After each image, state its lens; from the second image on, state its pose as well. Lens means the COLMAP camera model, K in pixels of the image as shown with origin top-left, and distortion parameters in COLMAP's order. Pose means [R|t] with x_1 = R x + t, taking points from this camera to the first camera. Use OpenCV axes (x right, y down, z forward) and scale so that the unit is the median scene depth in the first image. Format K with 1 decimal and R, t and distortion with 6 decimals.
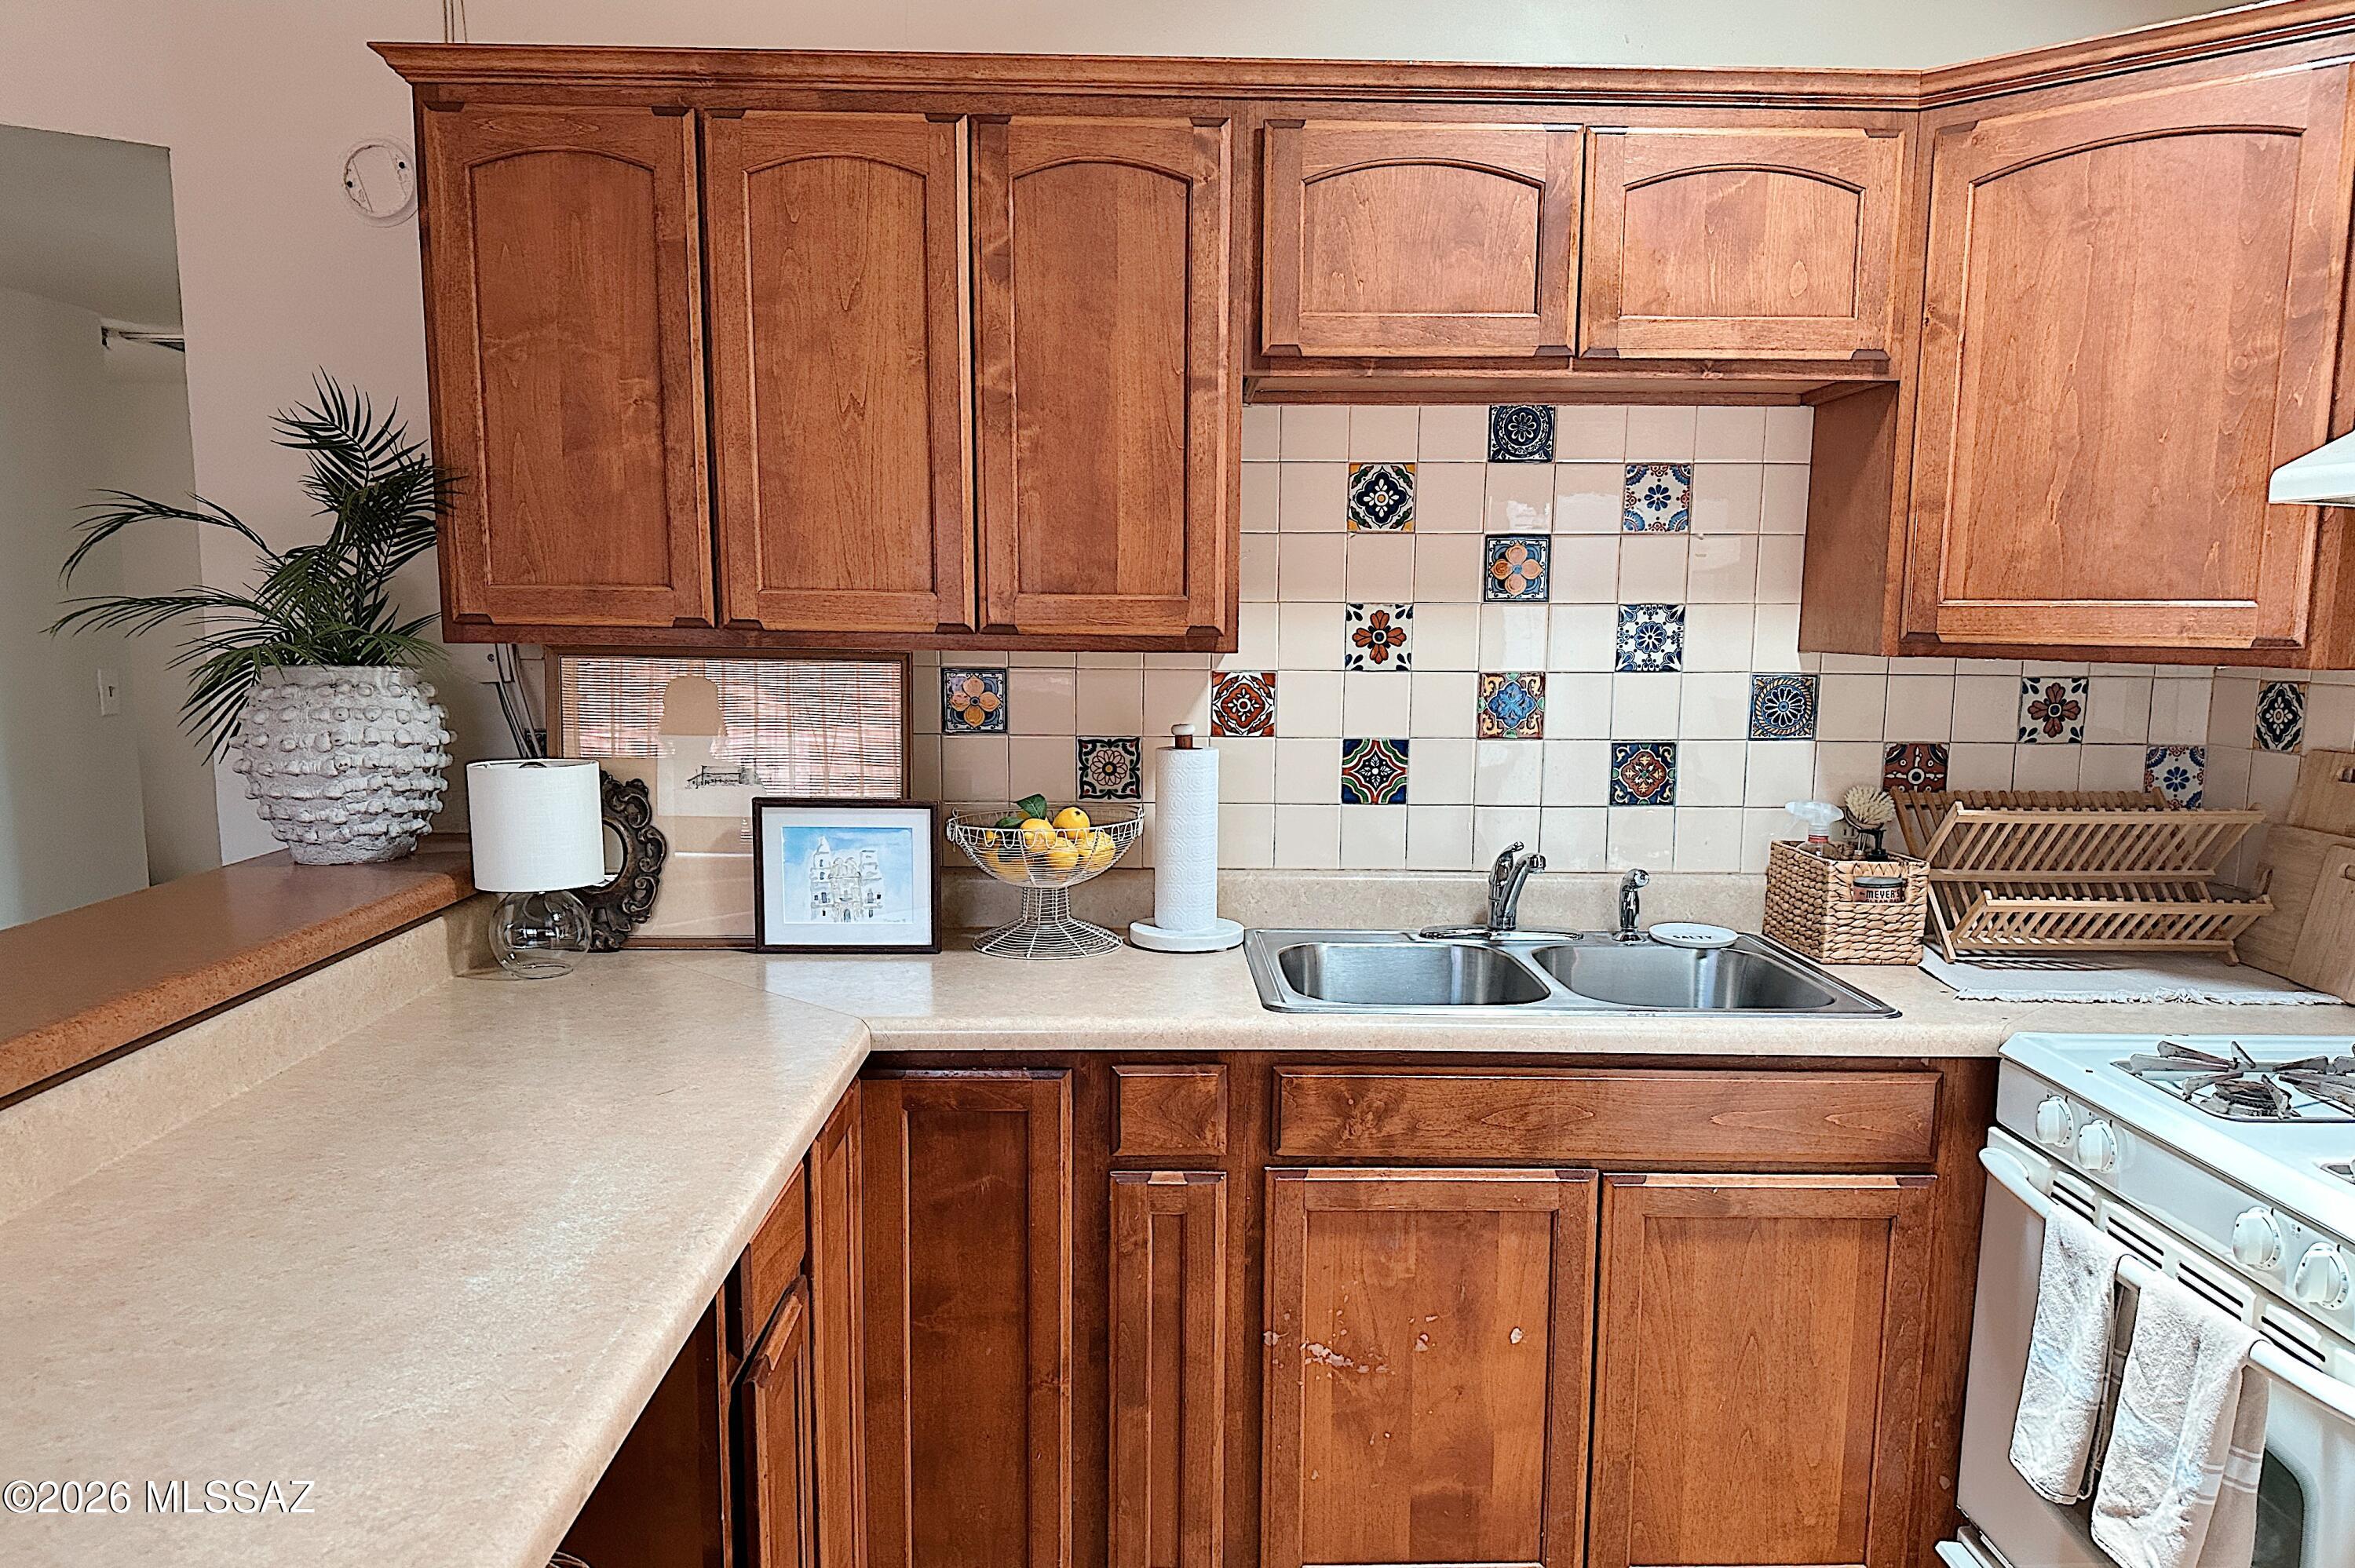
lens RADIAL K [[1645.3, 0, 1170.3], [0, 1645.3, 858.2], [0, 0, 1]] dist [0.102054, -0.154145]
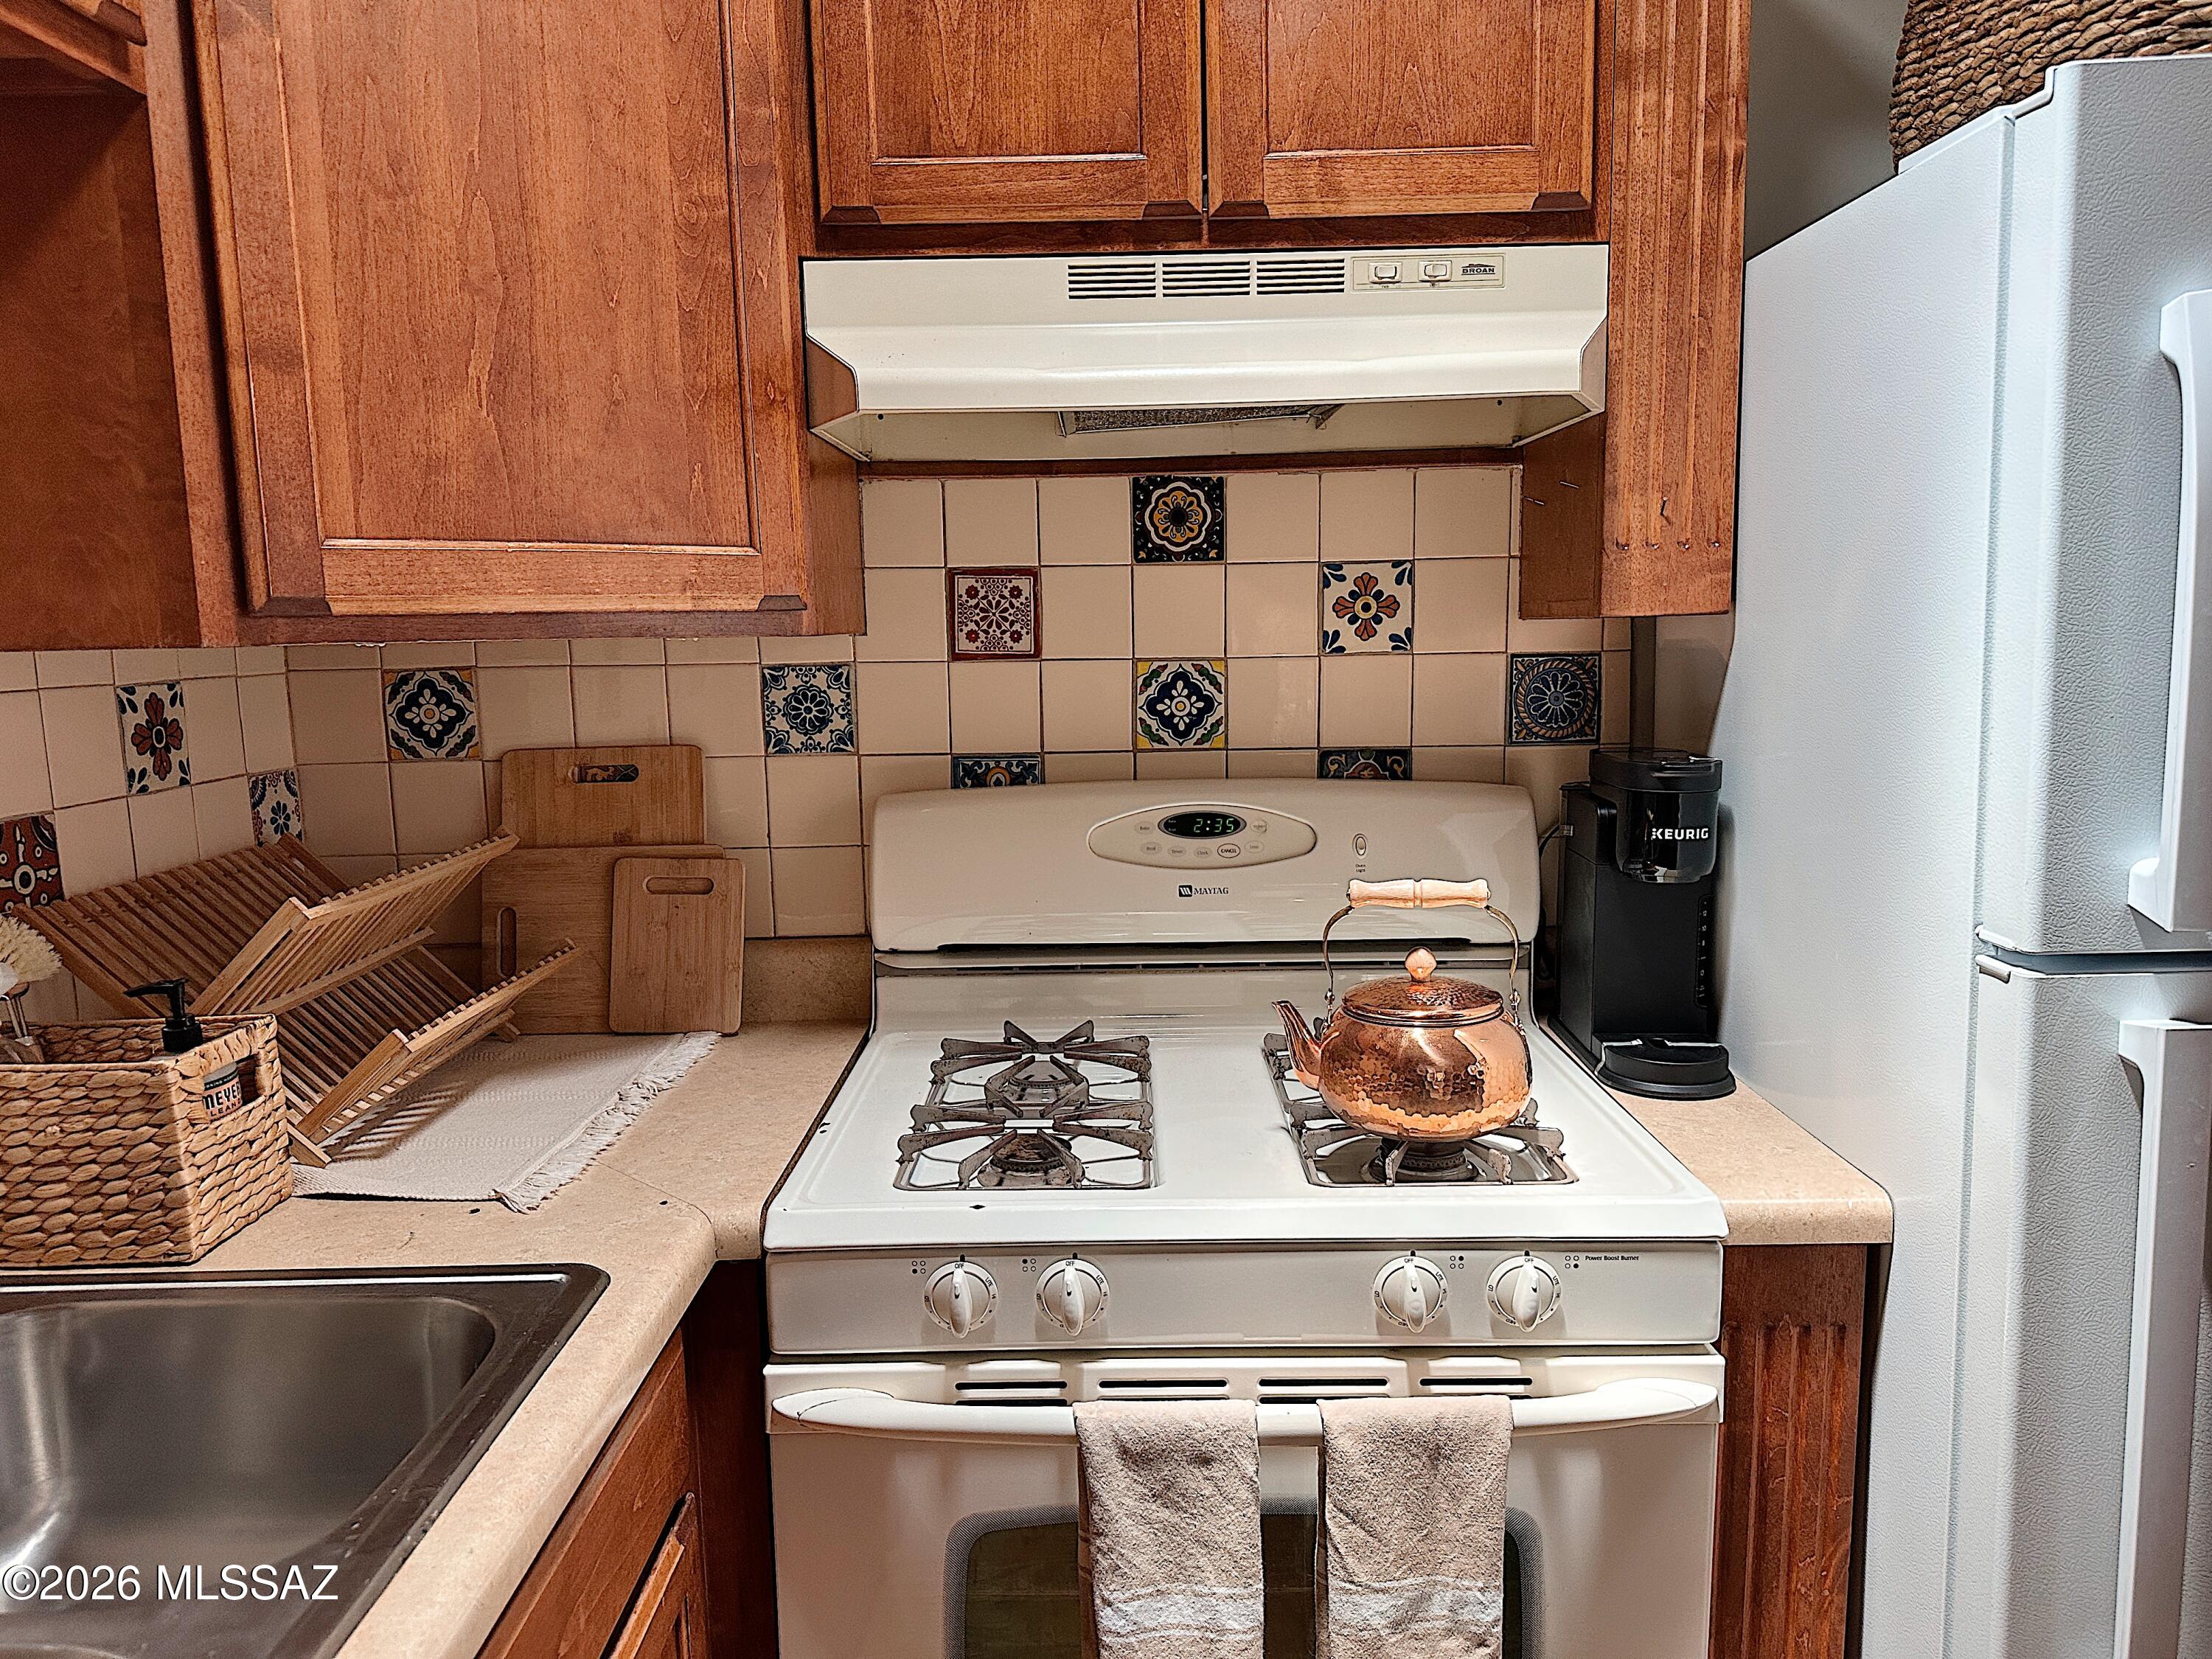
lens RADIAL K [[1536.3, 0, 1109.2], [0, 1536.3, 843.6], [0, 0, 1]] dist [0.080452, -0.156761]
pose [[0.010797, -0.152350, 0.988268, -0.052036], [0.167197, 0.974687, 0.148430, -0.088852], [-0.985864, 0.163632, 0.035996, 0.743543]]
